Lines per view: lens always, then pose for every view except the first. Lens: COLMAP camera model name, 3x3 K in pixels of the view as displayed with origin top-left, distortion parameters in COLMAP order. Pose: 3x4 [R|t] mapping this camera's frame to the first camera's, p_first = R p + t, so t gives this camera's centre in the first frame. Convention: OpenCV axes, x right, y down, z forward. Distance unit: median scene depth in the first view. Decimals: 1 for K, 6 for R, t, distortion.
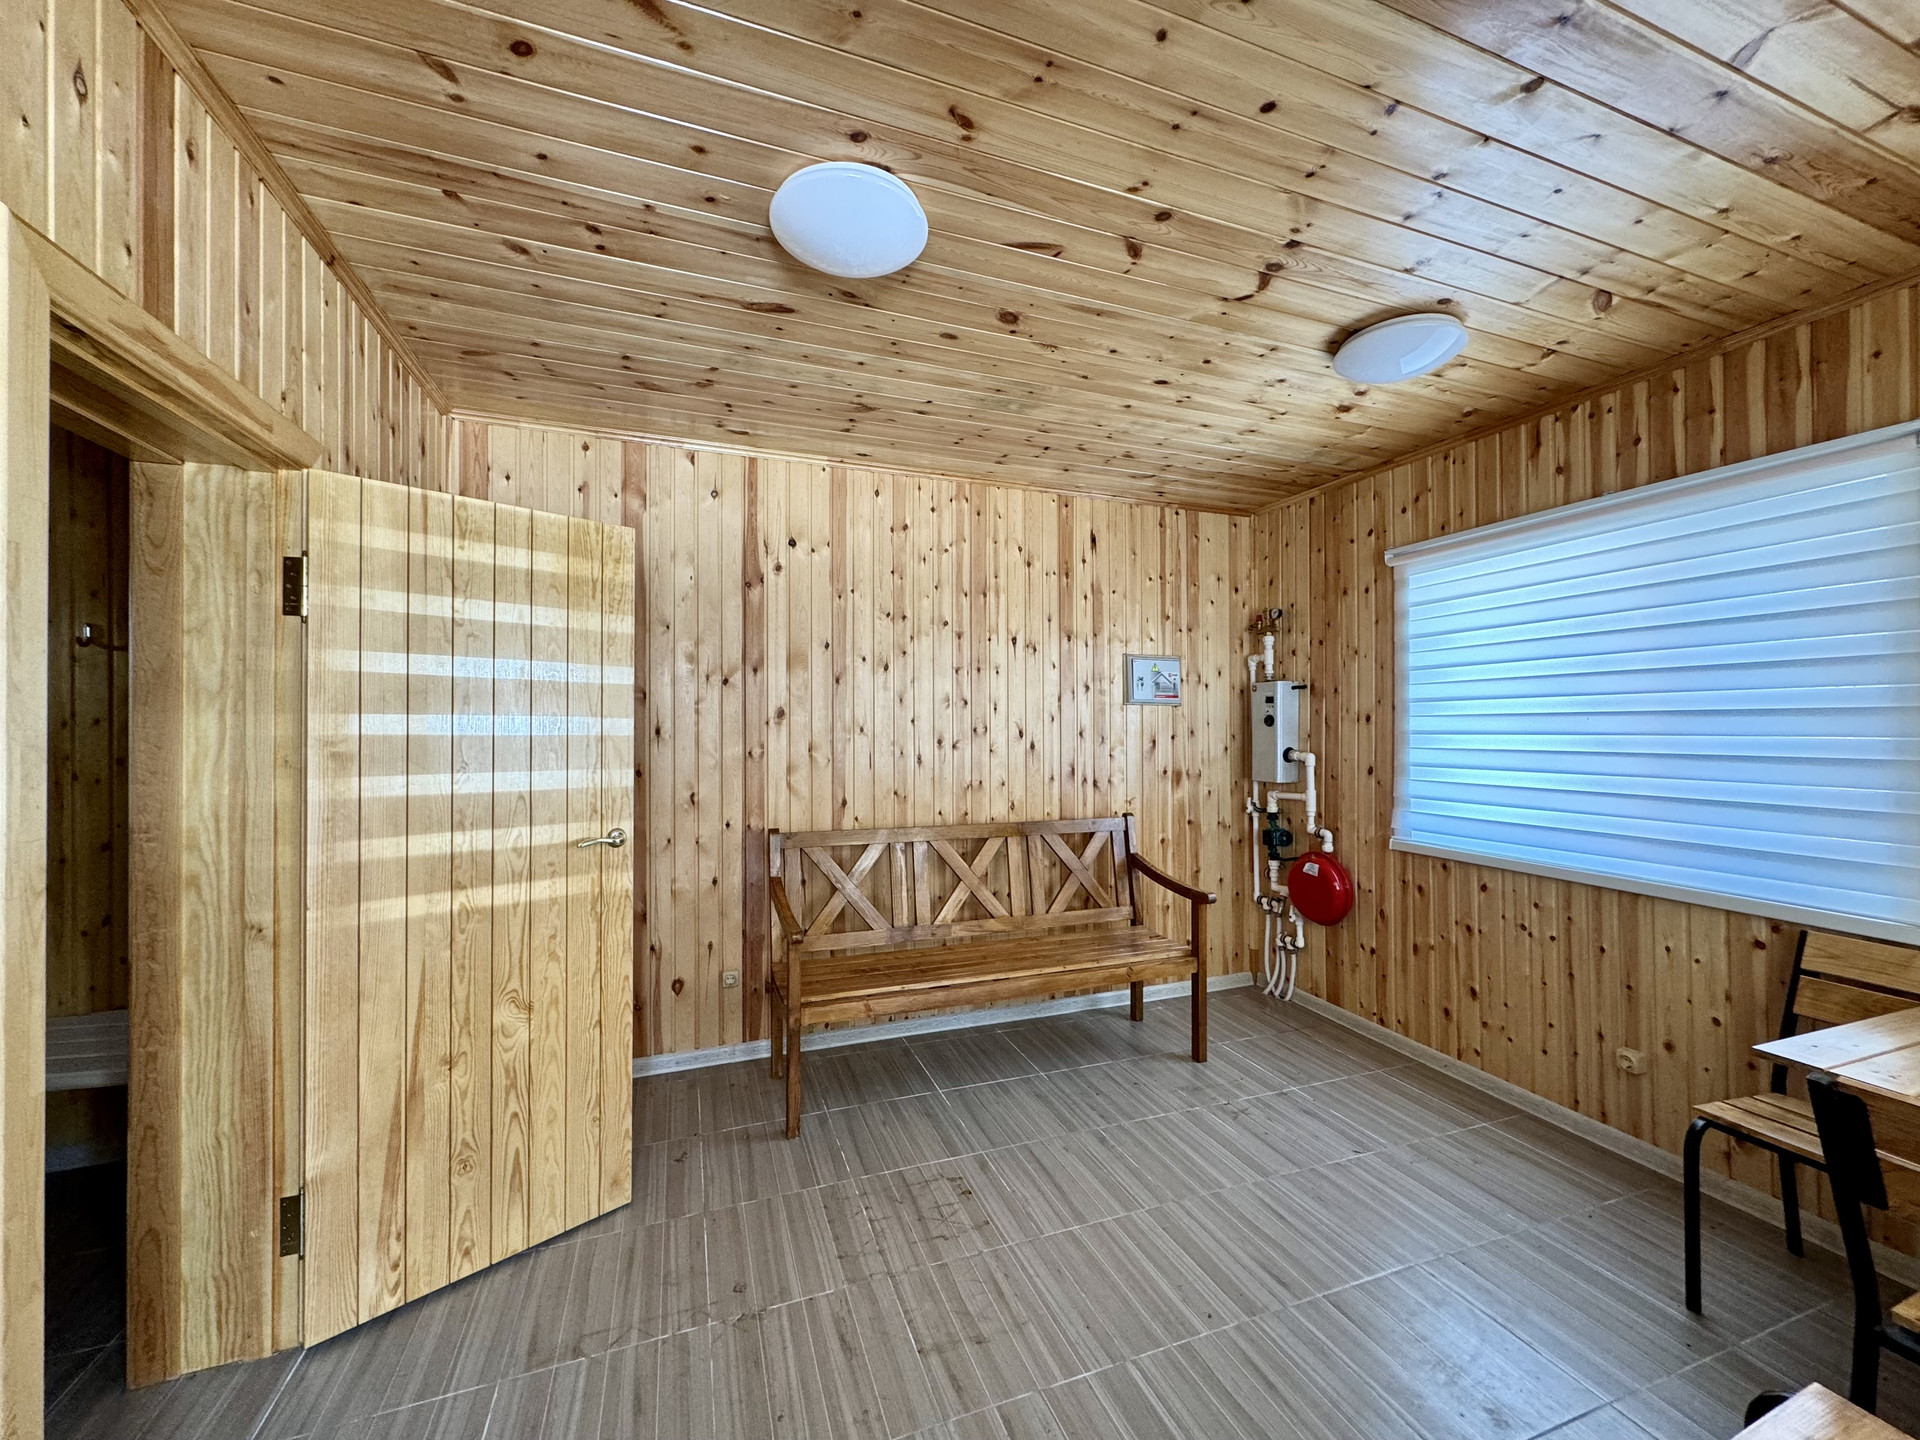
lens RADIAL K [[759.8, 0, 954.5], [0, 759.8, 721.5], [0, 0, 1]] dist [-0.000068, -0.000320]
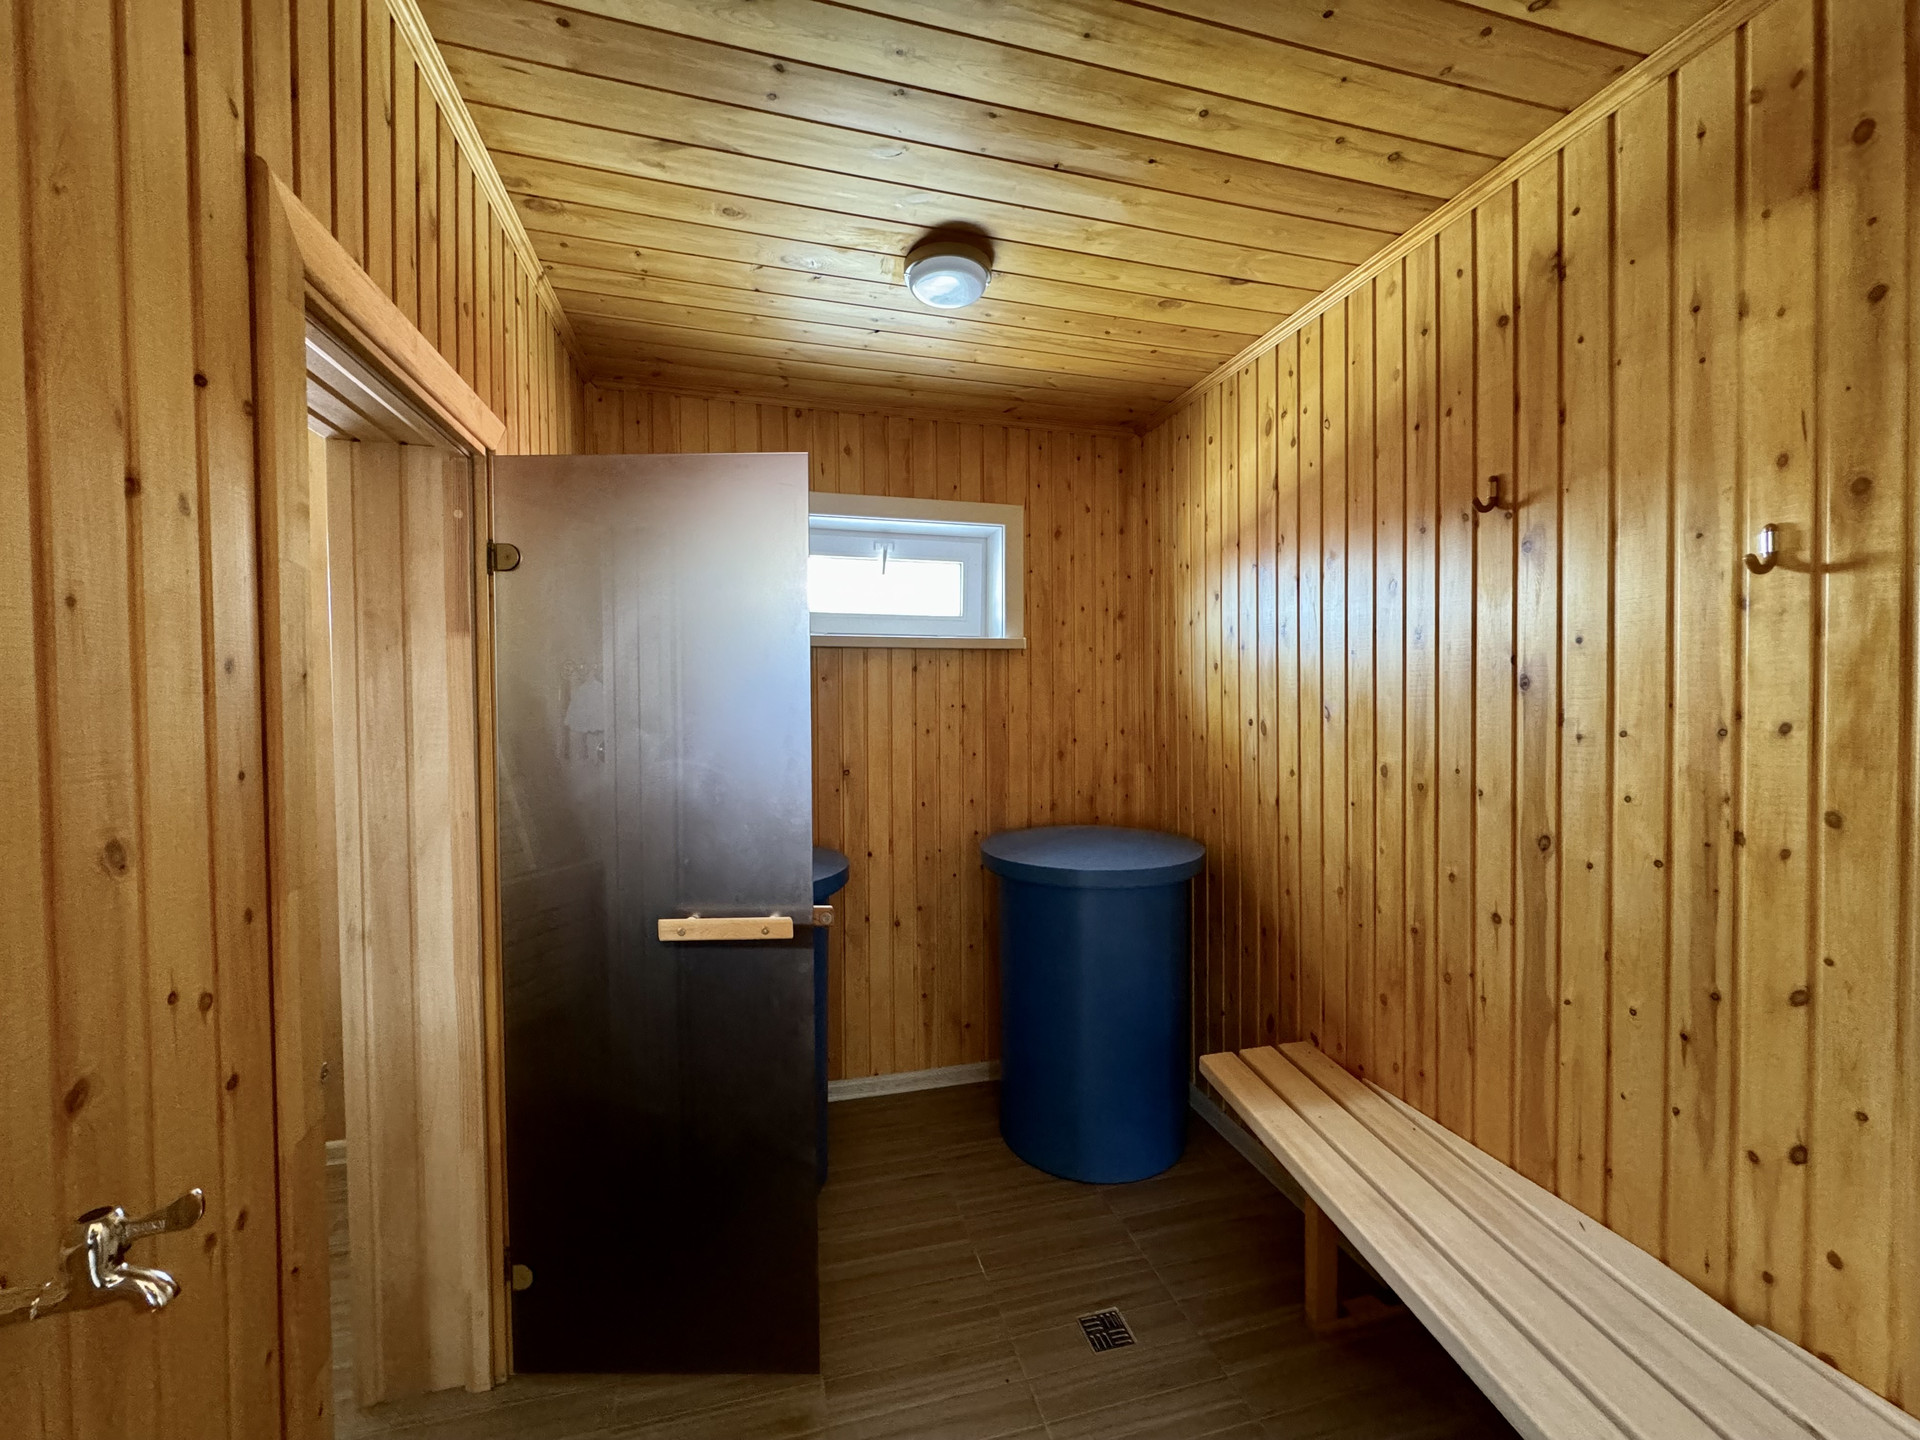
lens RADIAL K [[759.8, 0, 952.6], [0, 759.8, 715.1], [0, 0, 1]] dist [-0.000068, -0.000320]
pose [[-0.087496, 0.019902, -0.995966, -0.616006], [0.005377, 0.999795, 0.019506, -0.020968], [0.996150, -0.003648, -0.087585, 0.527252]]
